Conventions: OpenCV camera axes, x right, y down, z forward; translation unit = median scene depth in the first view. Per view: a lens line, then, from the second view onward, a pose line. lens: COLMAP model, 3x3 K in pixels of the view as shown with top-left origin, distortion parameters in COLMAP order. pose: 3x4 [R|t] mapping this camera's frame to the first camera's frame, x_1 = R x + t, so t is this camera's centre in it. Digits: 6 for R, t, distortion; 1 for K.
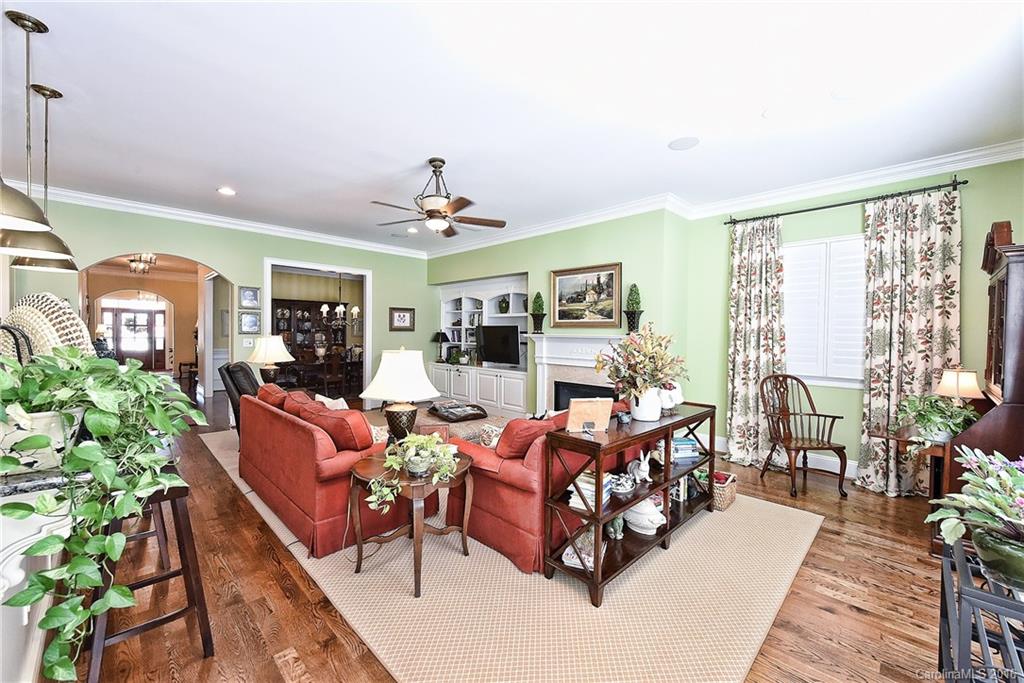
lens RADIAL K [[388.4, 0, 460.6], [0, 388.4, 339.5], [0, 0, 1]] dist [0.000706, -0.000006]
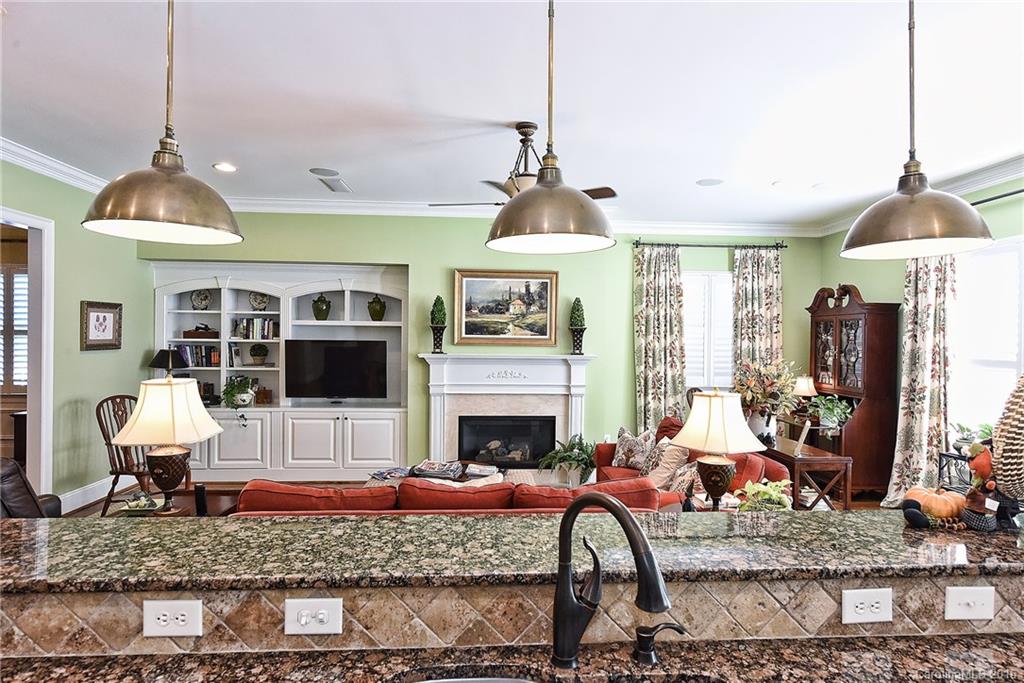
lens RADIAL K [[583.6, 0, 512.0], [0, 583.6, 341.5], [0, 0, 1]] dist [-0.003511, -0.001653]
pose [[0.657158, -0.010142, 0.753684, -0.592009], [0.015392, 0.999882, 0.000034, -0.038669], [-0.753595, 0.011578, 0.657237, 0.198888]]
